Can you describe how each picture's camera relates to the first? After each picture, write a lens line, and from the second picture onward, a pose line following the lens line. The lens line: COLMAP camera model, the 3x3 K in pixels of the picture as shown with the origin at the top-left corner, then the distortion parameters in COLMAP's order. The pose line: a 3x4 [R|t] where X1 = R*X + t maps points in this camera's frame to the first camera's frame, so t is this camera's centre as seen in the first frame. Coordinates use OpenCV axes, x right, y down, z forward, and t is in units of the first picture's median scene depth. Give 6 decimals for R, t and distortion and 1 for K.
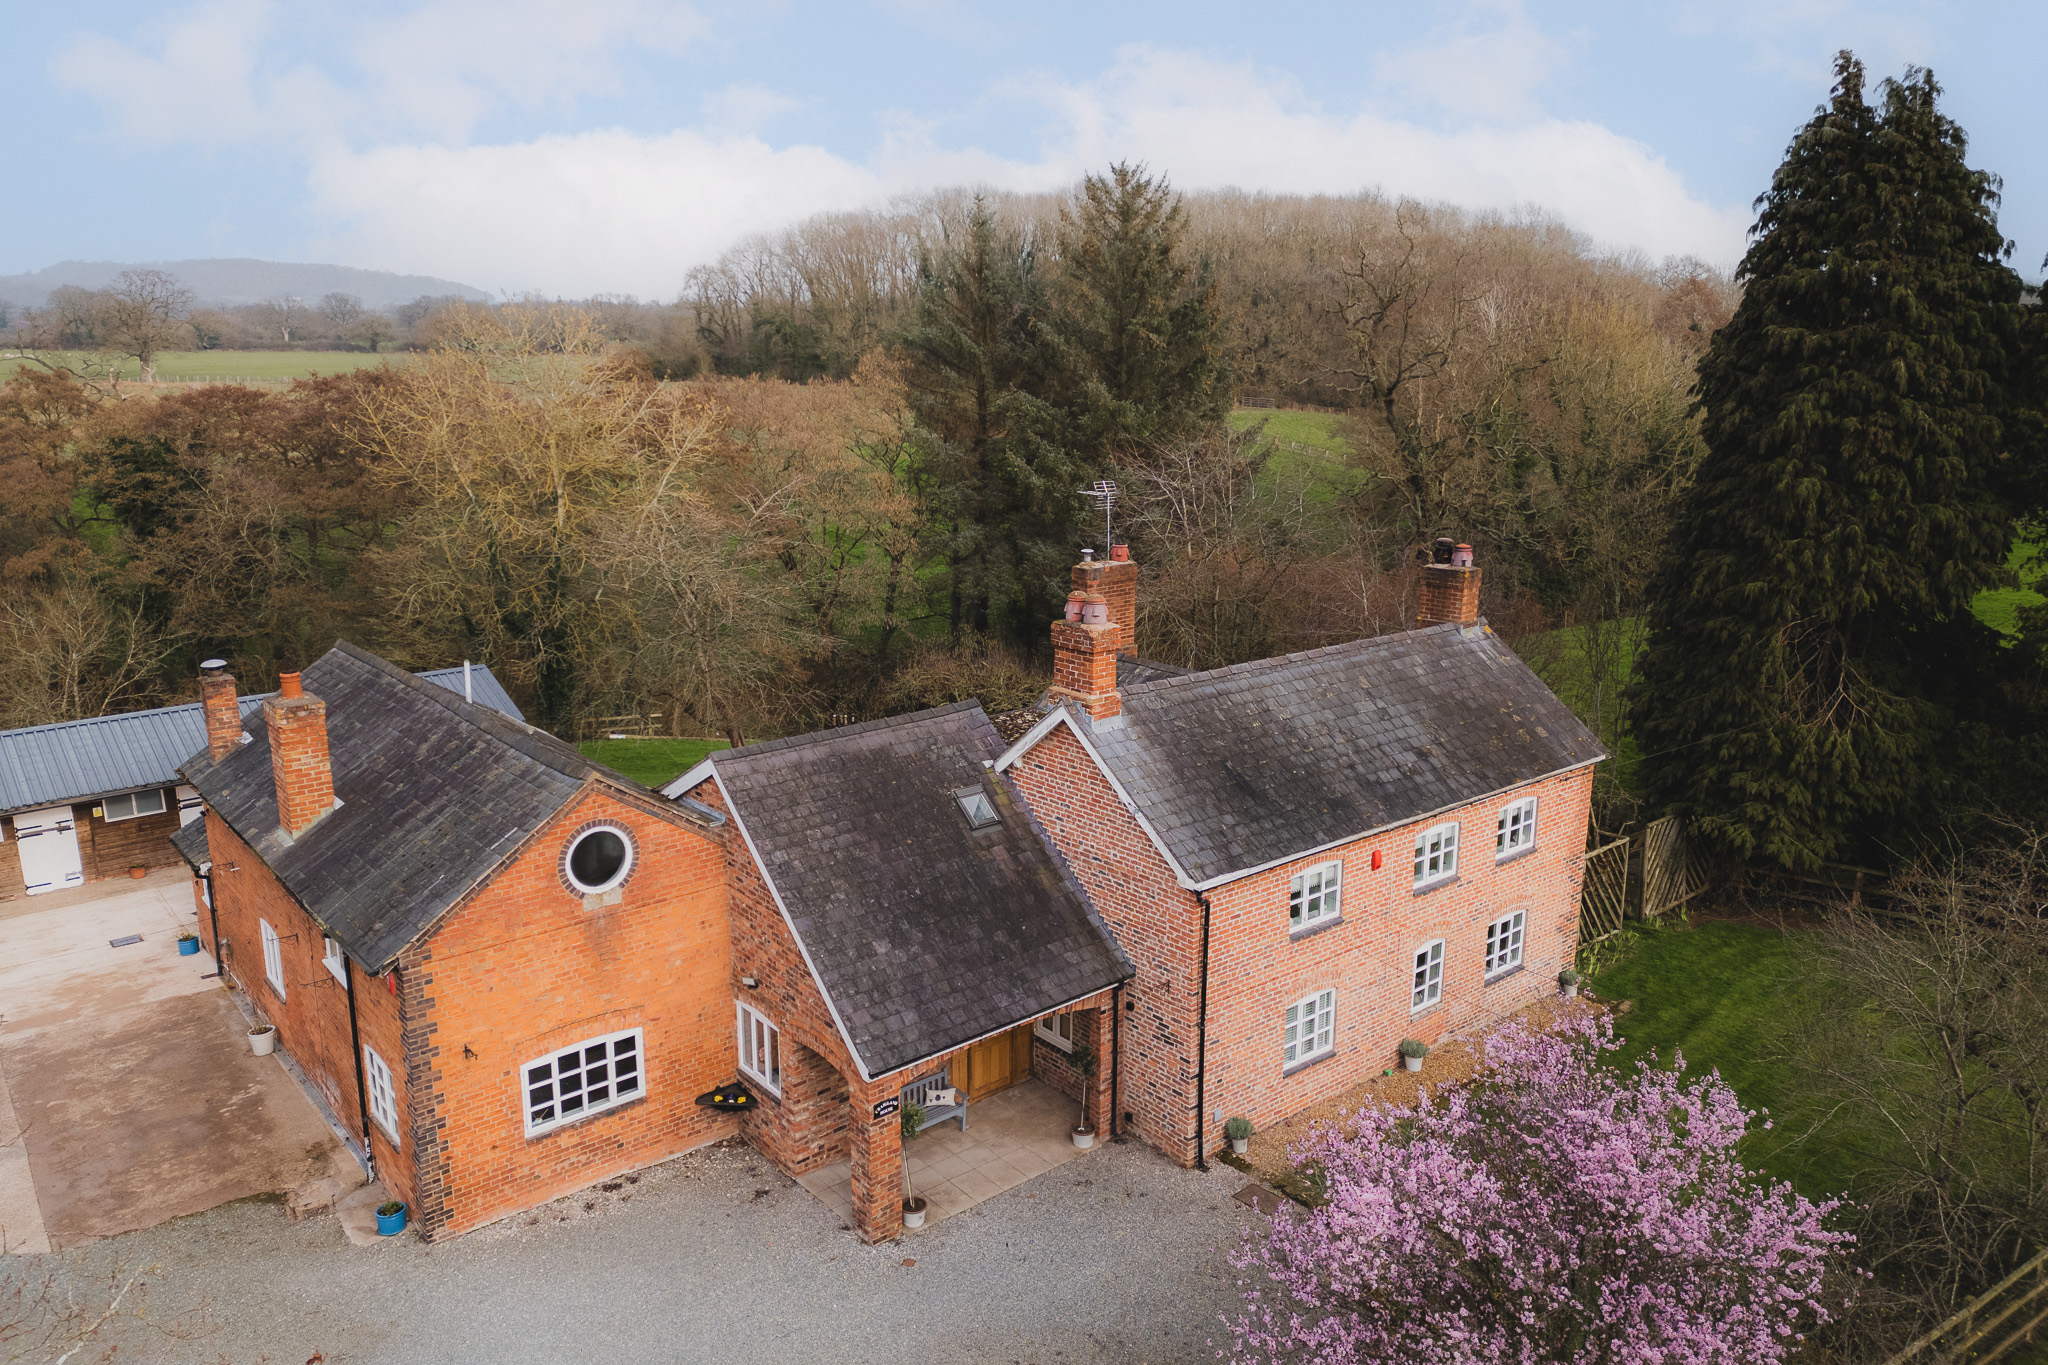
lens RADIAL K [[1424.2, 0, 1024.0], [0, 1424.2, 682.5], [0, 0, 1]] dist [0.028766, -0.002438]
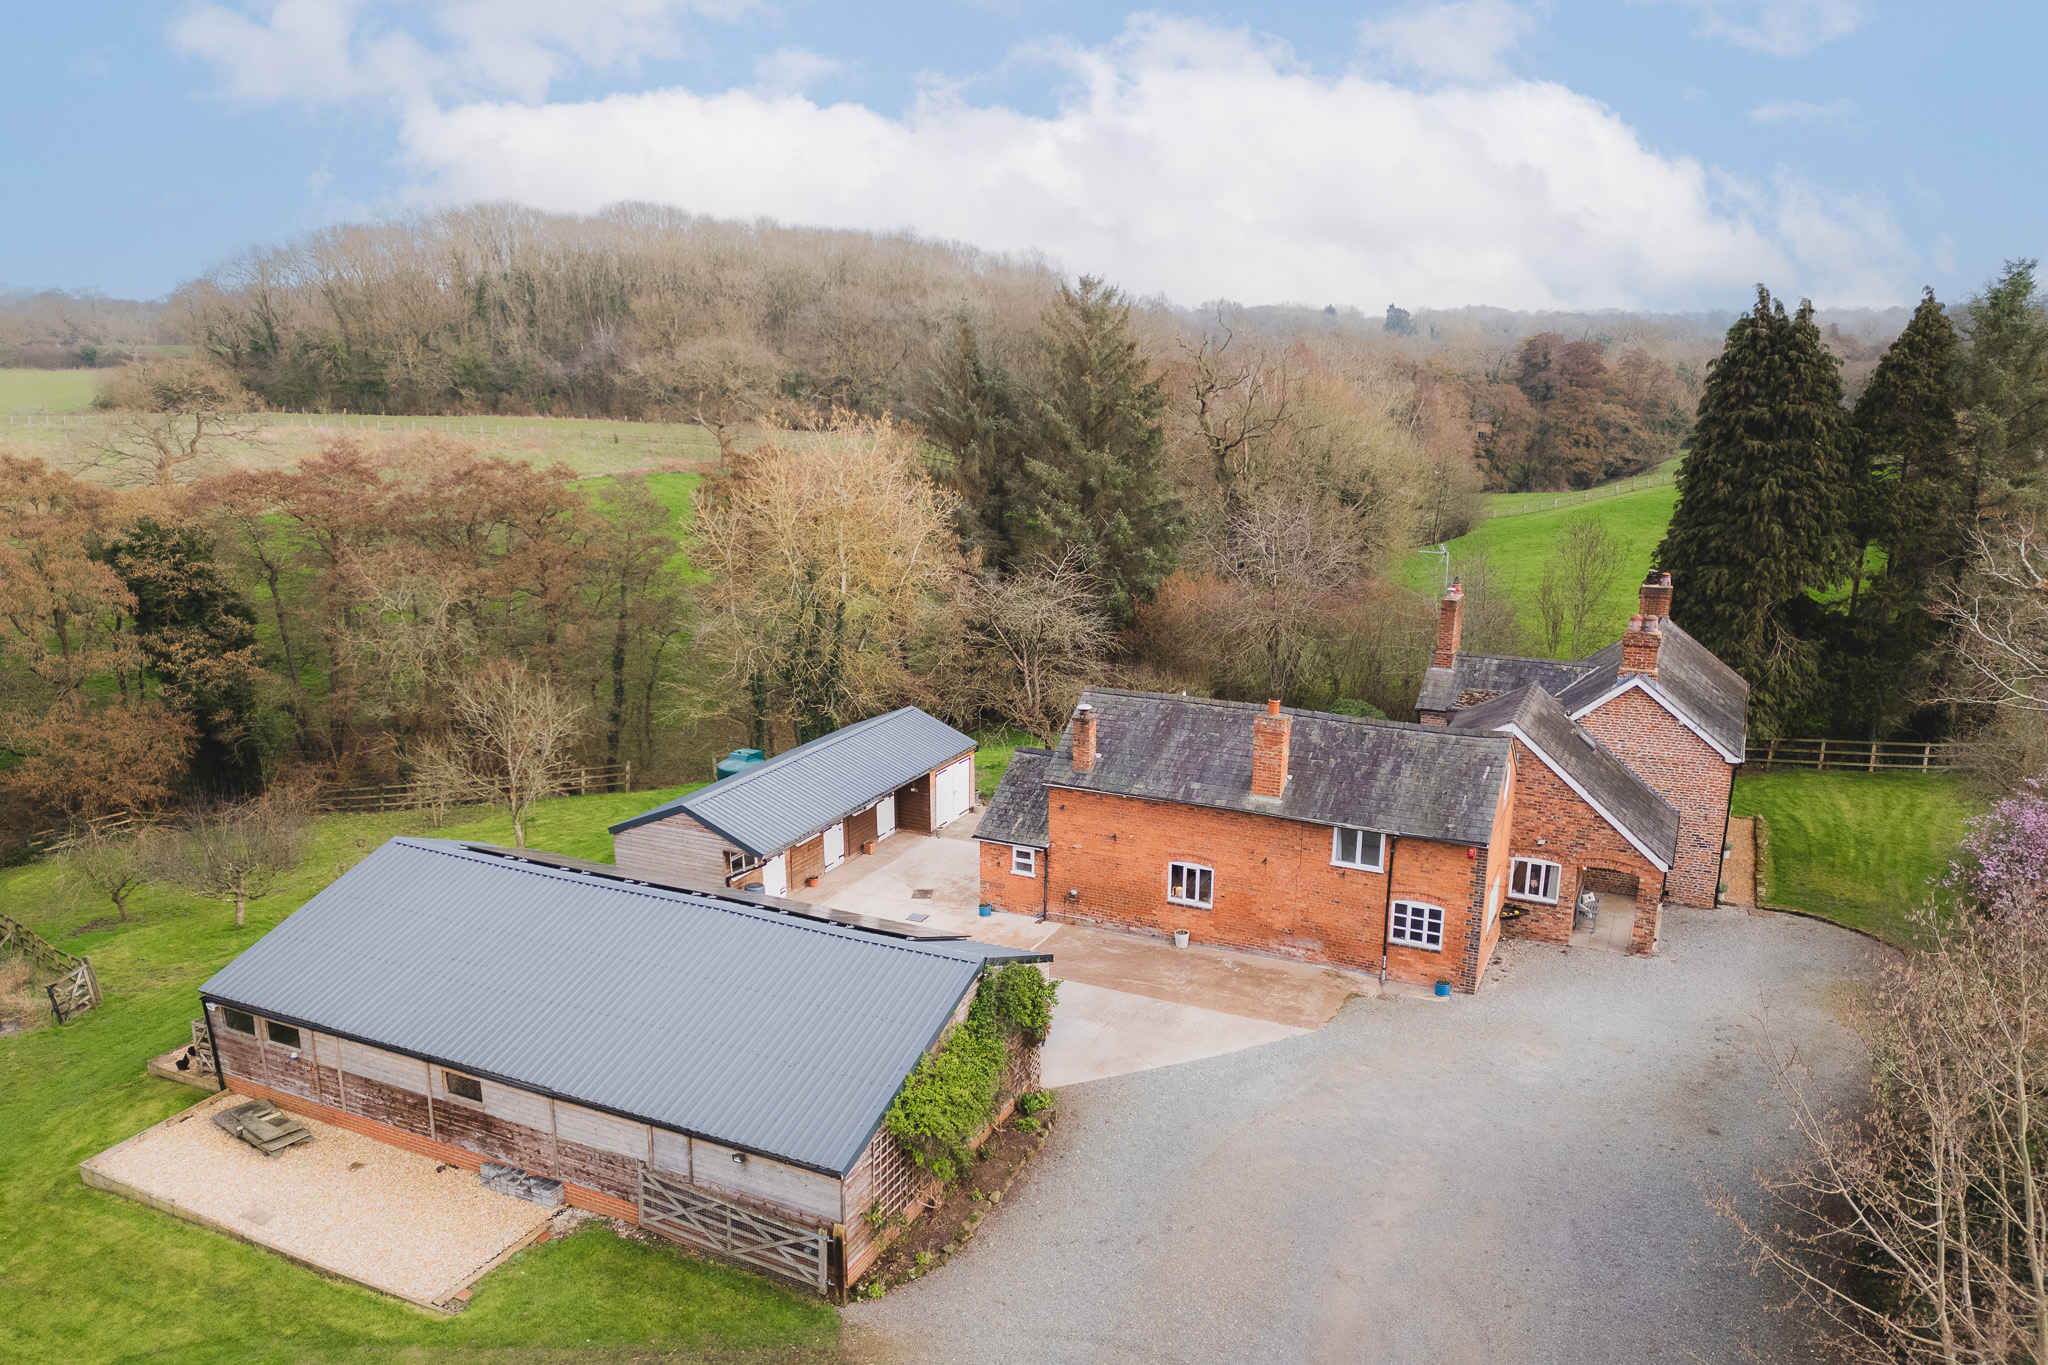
lens RADIAL K [[1413.7, 0, 1025.0], [0, 1413.7, 750.1], [0, 0, 1]] dist [0.043226, -0.002311]
pose [[0.910866, -0.107714, 0.398397, -1.077801], [0.090161, 0.993958, 0.062598, -0.057585], [-0.402732, -0.021098, 0.915075, -0.286305]]
